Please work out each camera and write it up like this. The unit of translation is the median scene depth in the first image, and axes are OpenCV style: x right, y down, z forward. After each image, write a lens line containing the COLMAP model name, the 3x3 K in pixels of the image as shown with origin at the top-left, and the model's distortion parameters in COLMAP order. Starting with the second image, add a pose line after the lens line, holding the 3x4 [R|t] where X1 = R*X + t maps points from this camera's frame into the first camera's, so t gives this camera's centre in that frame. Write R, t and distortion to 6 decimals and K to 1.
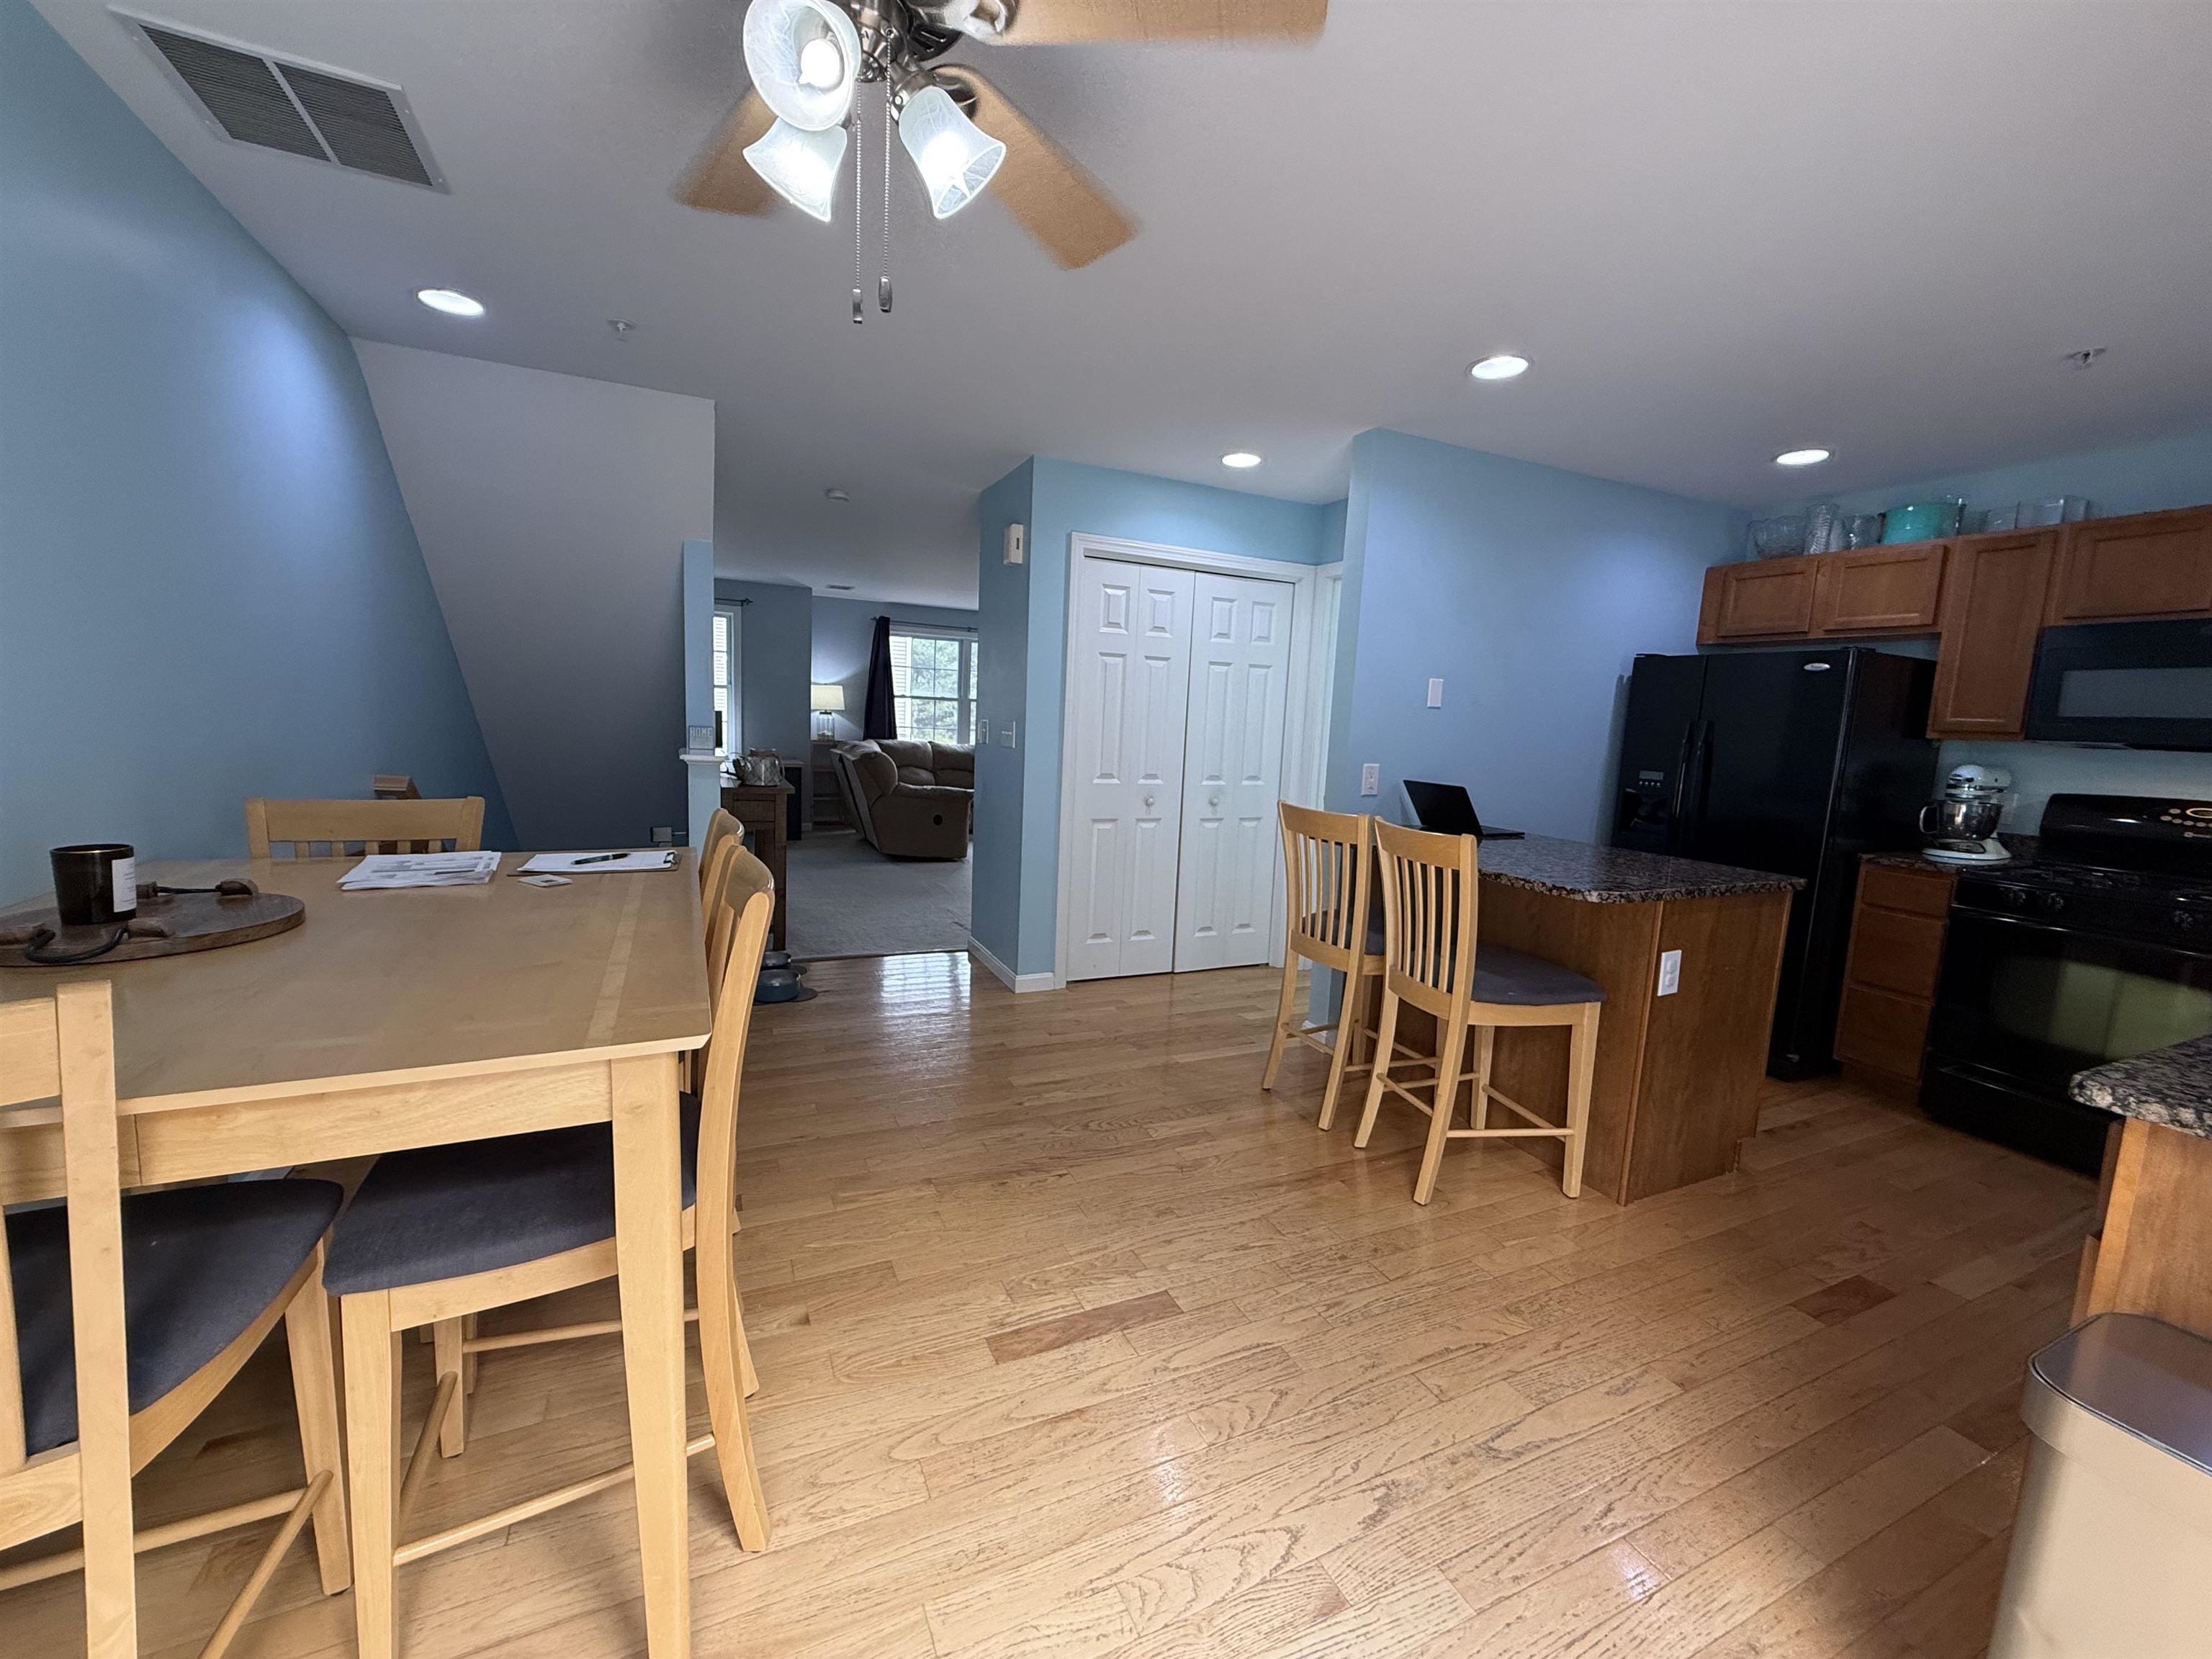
lens RADIAL K [[879.0, 0, 1097.0], [0, 879.0, 824.5], [0, 0, 1]] dist [-0.000212, -0.000184]
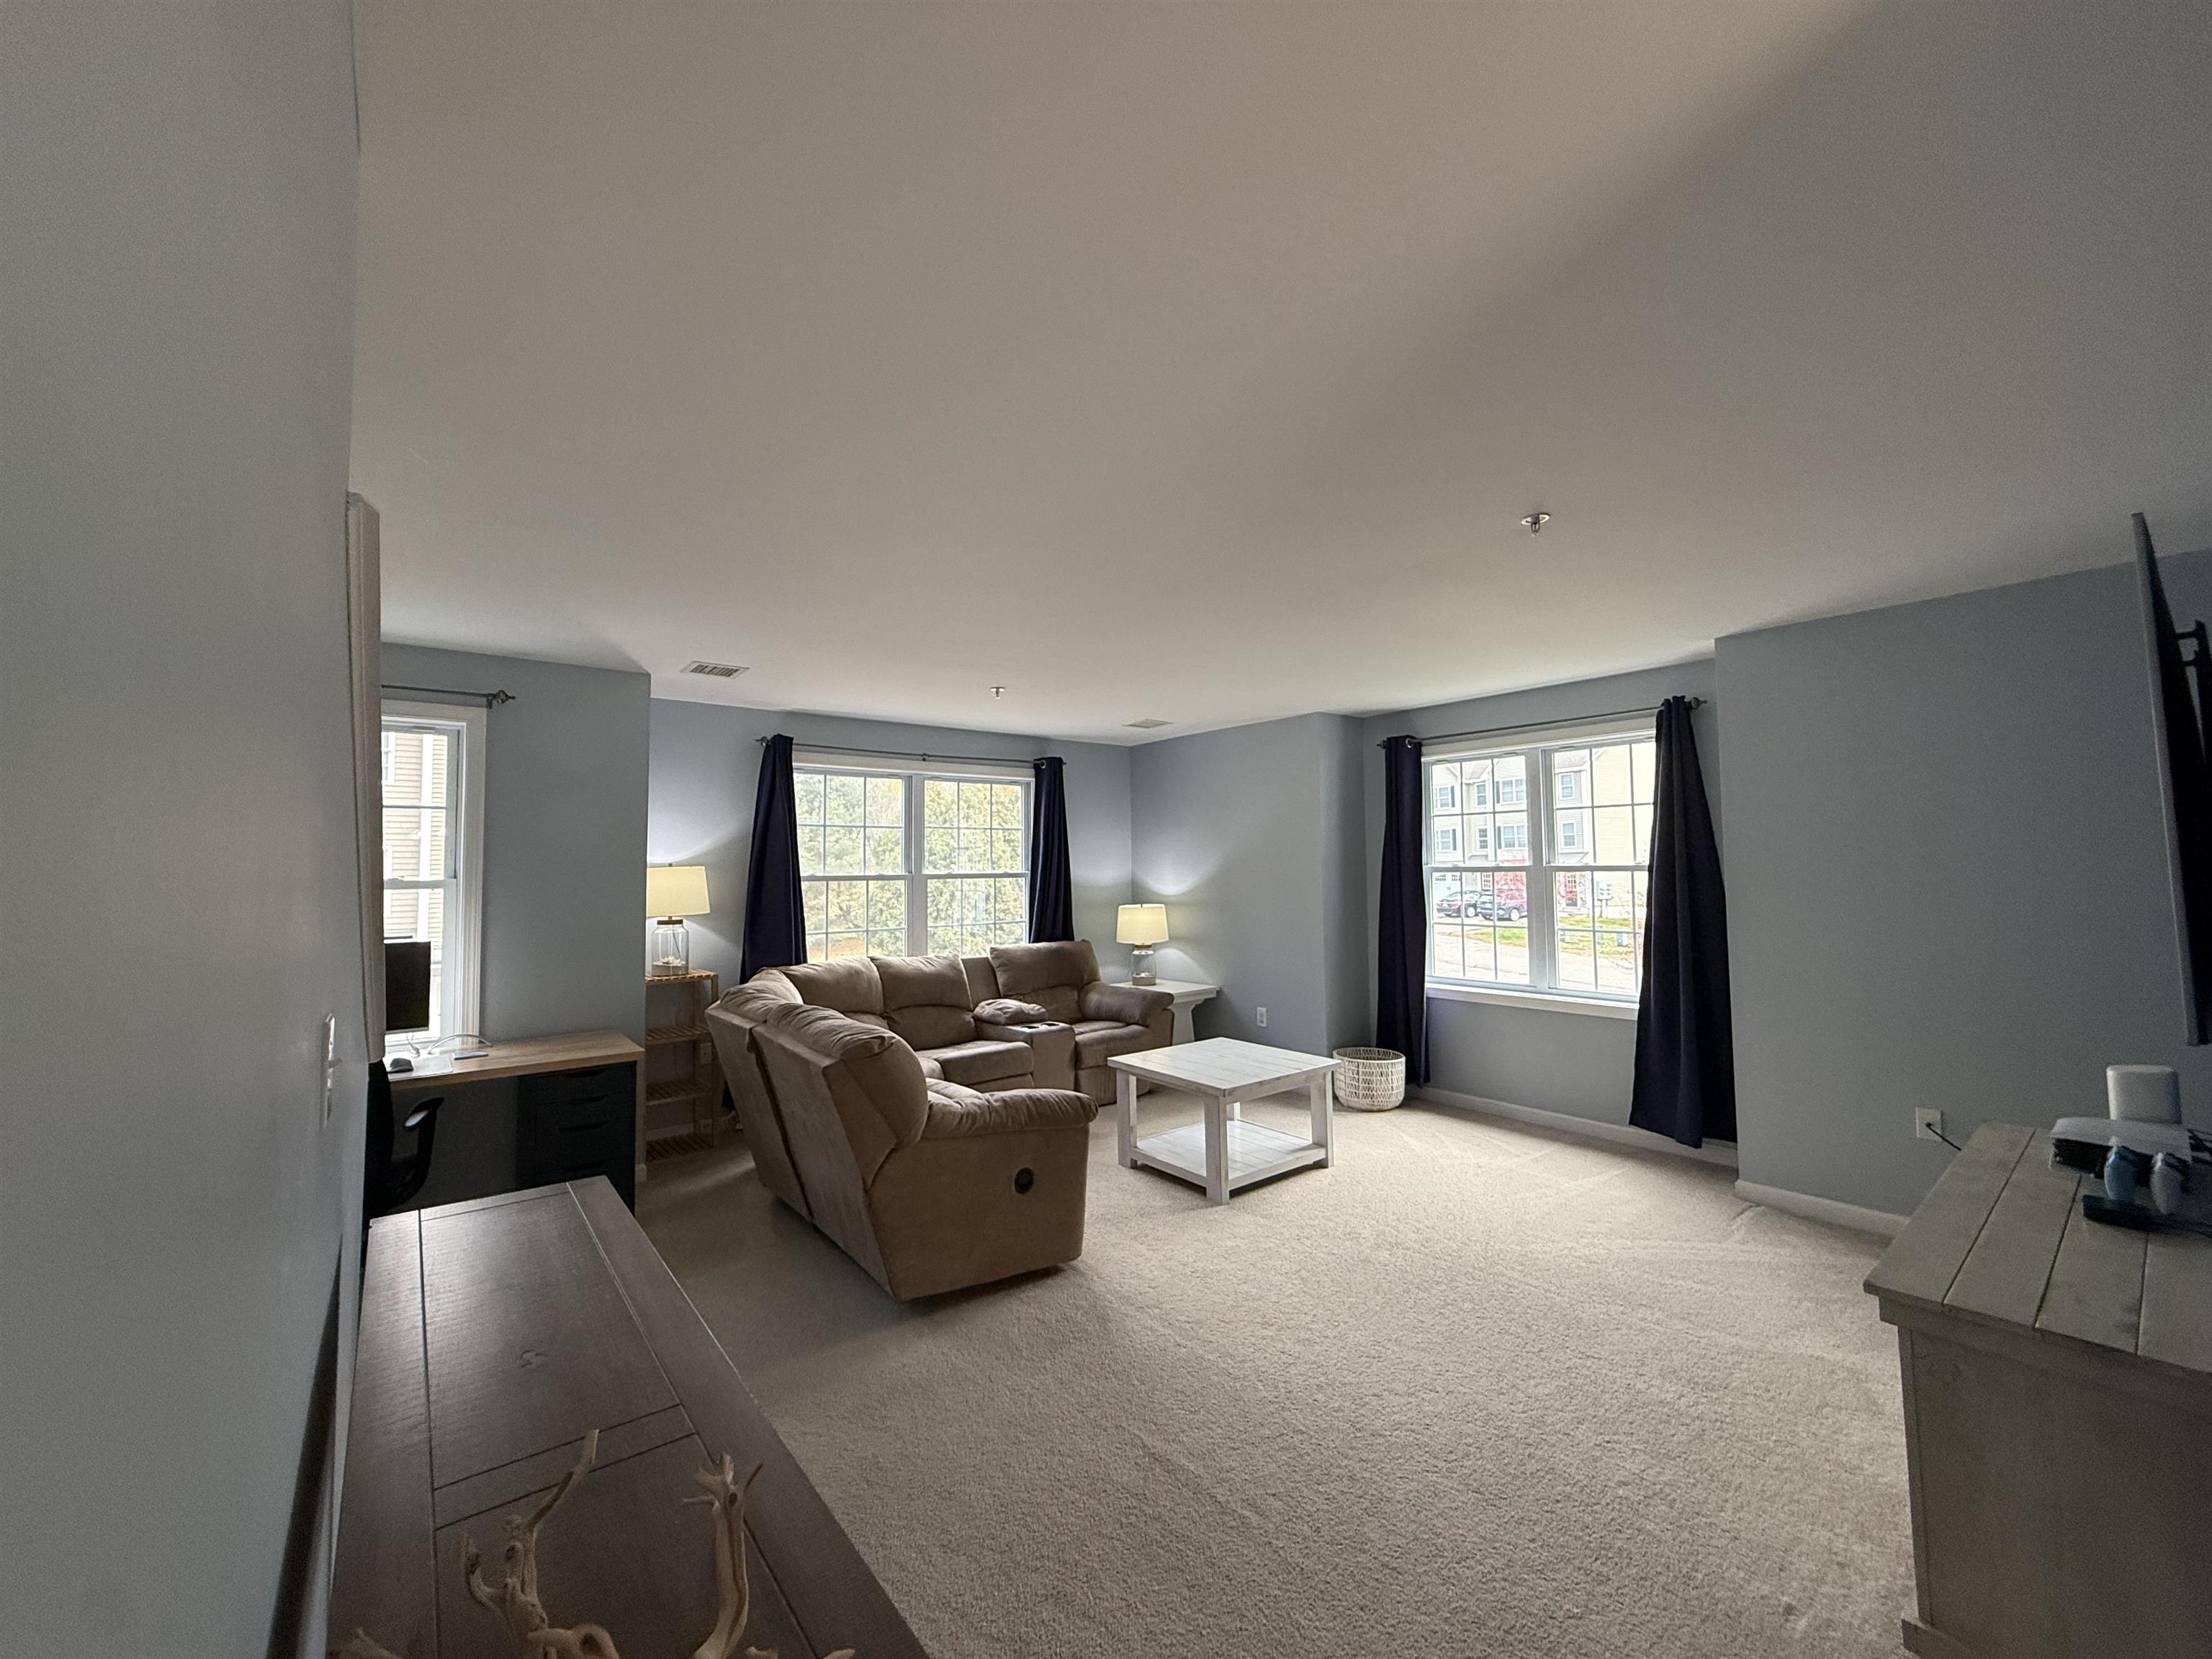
lens RADIAL K [[879.0, 0, 1097.0], [0, 879.0, 824.5], [0, 0, 1]] dist [-0.000212, -0.000184]
pose [[0.970874, -0.047278, 0.234880, -0.181280], [0.085948, 0.983813, -0.157239, -0.078985], [-0.223644, 0.172847, 0.959222, 0.435261]]
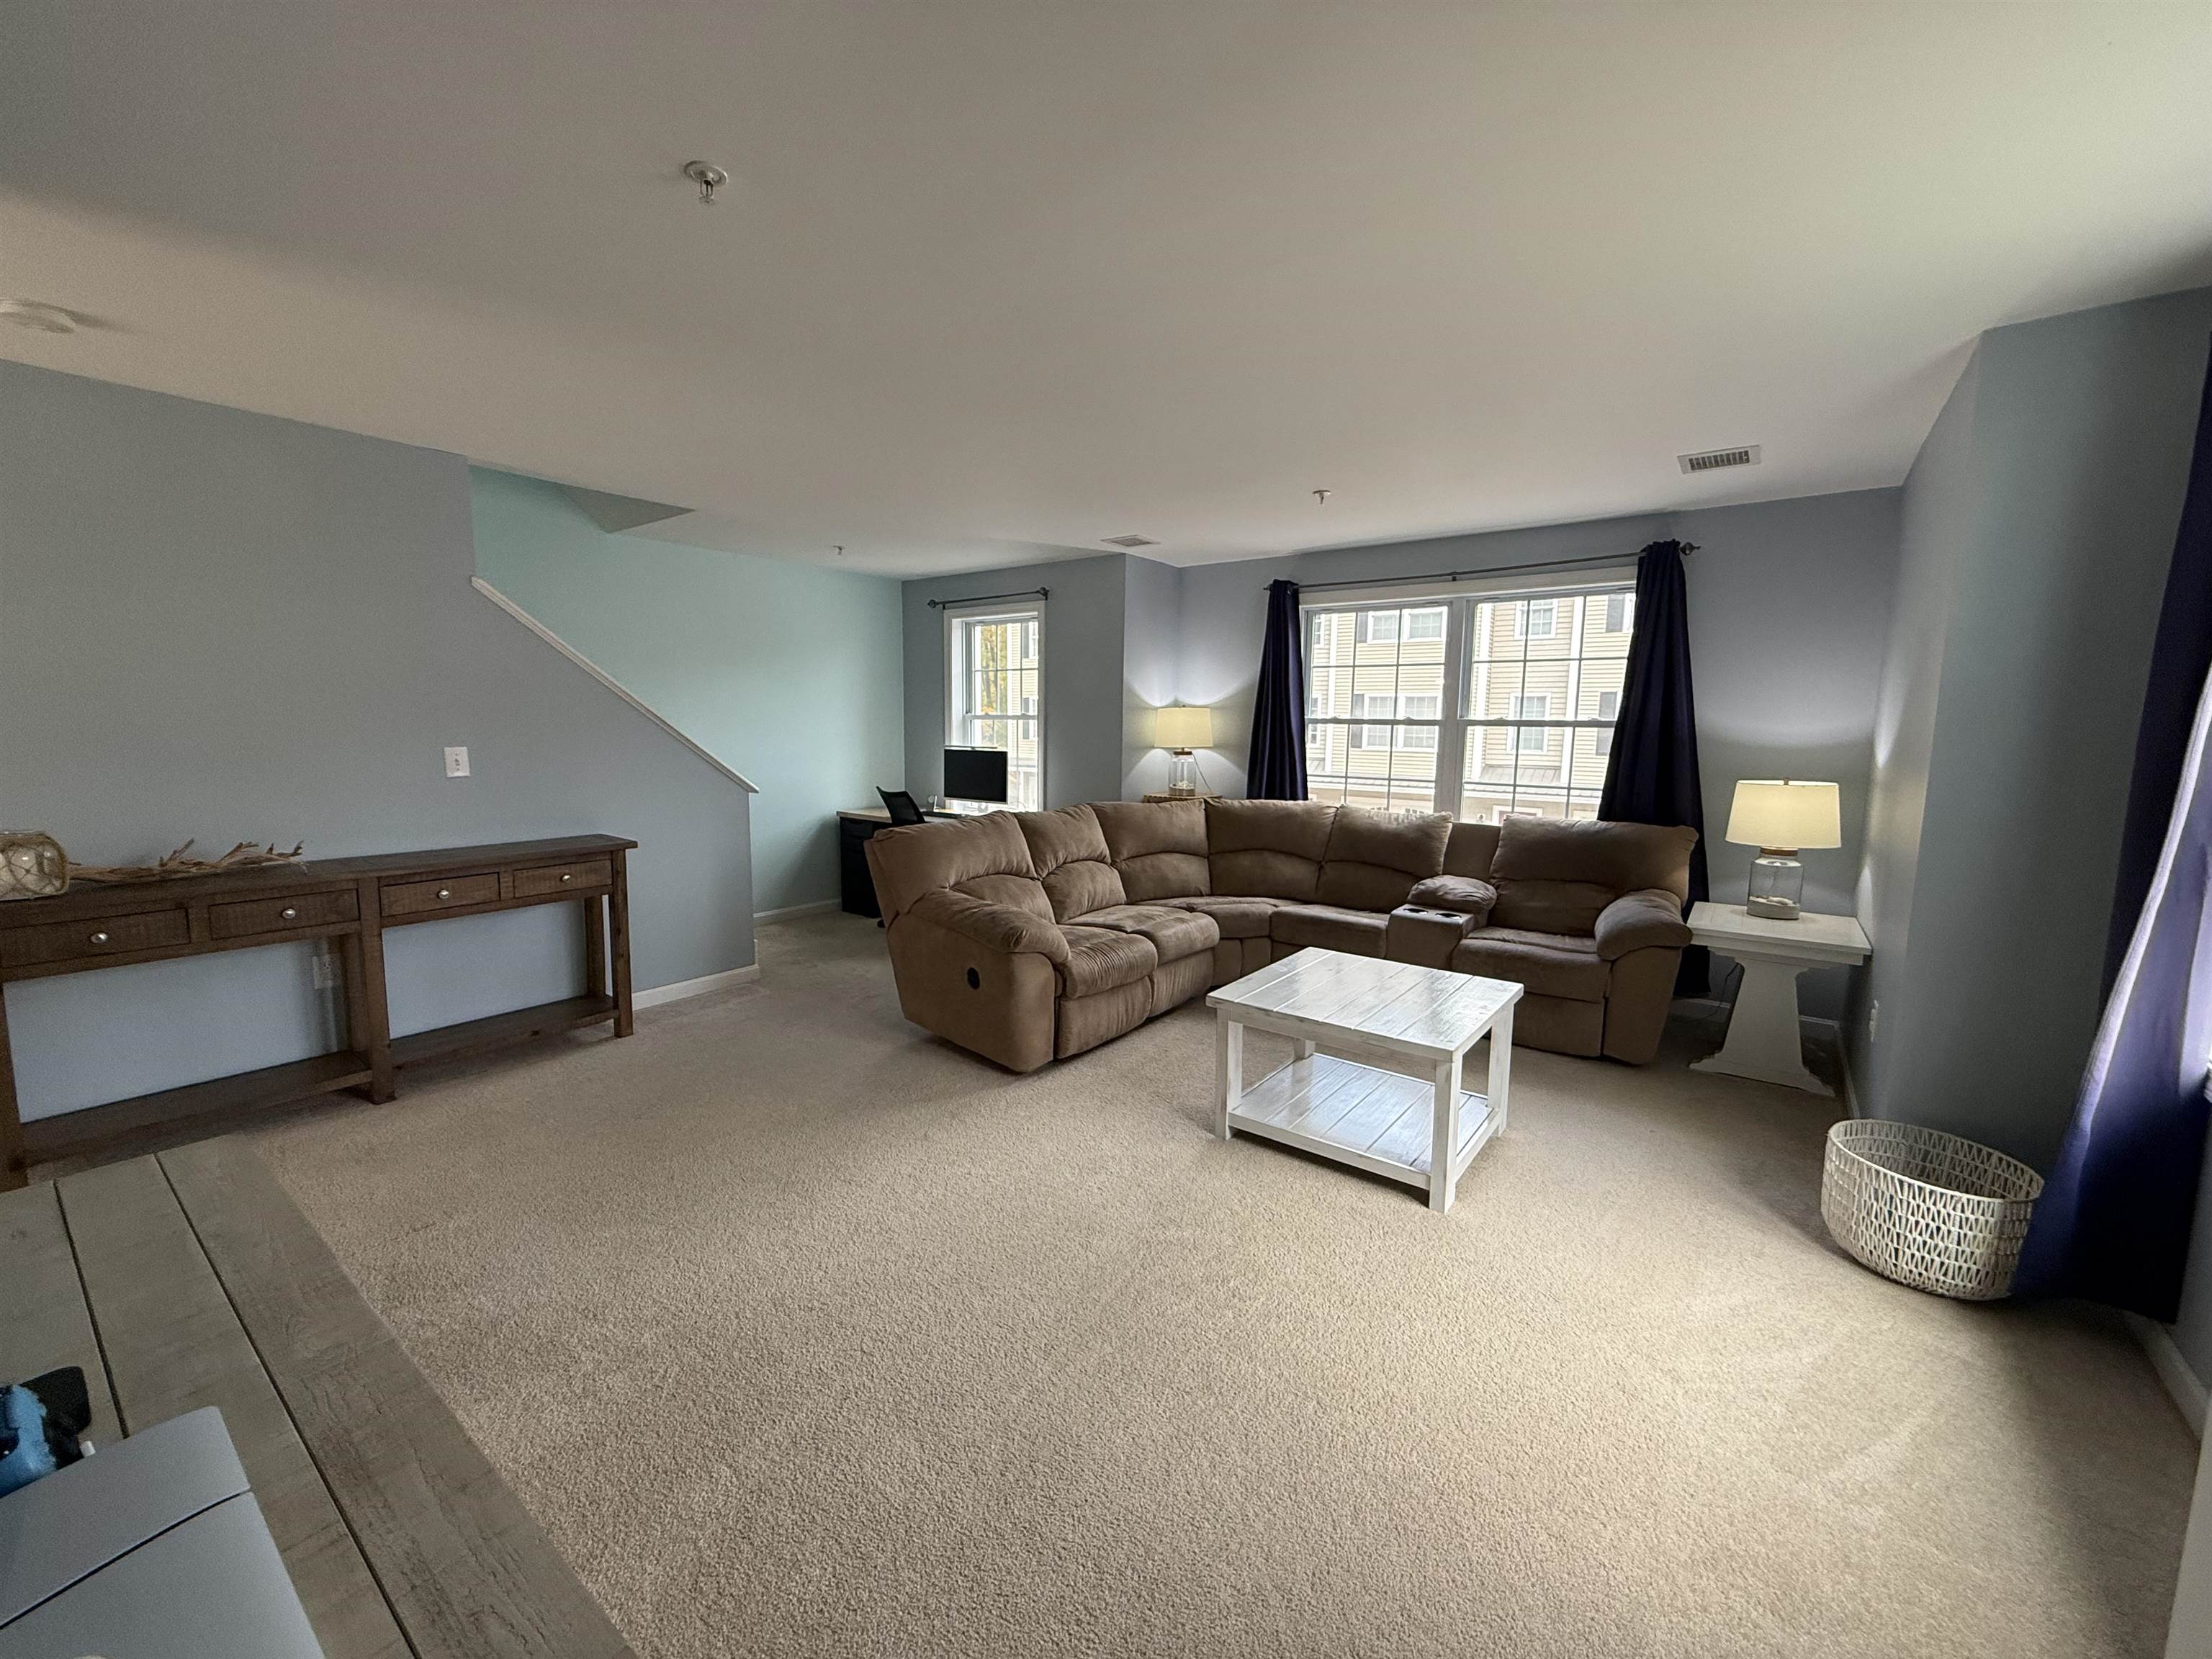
lens RADIAL K [[879.0, 0, 1097.0], [0, 879.0, 824.5], [0, 0, 1]] dist [-0.000212, -0.000184]
pose [[0.462148, 0.063106, -0.884555, 0.208786], [-0.095503, 0.995205, 0.021102, -0.081406], [0.881645, 0.074726, 0.465959, 0.638144]]
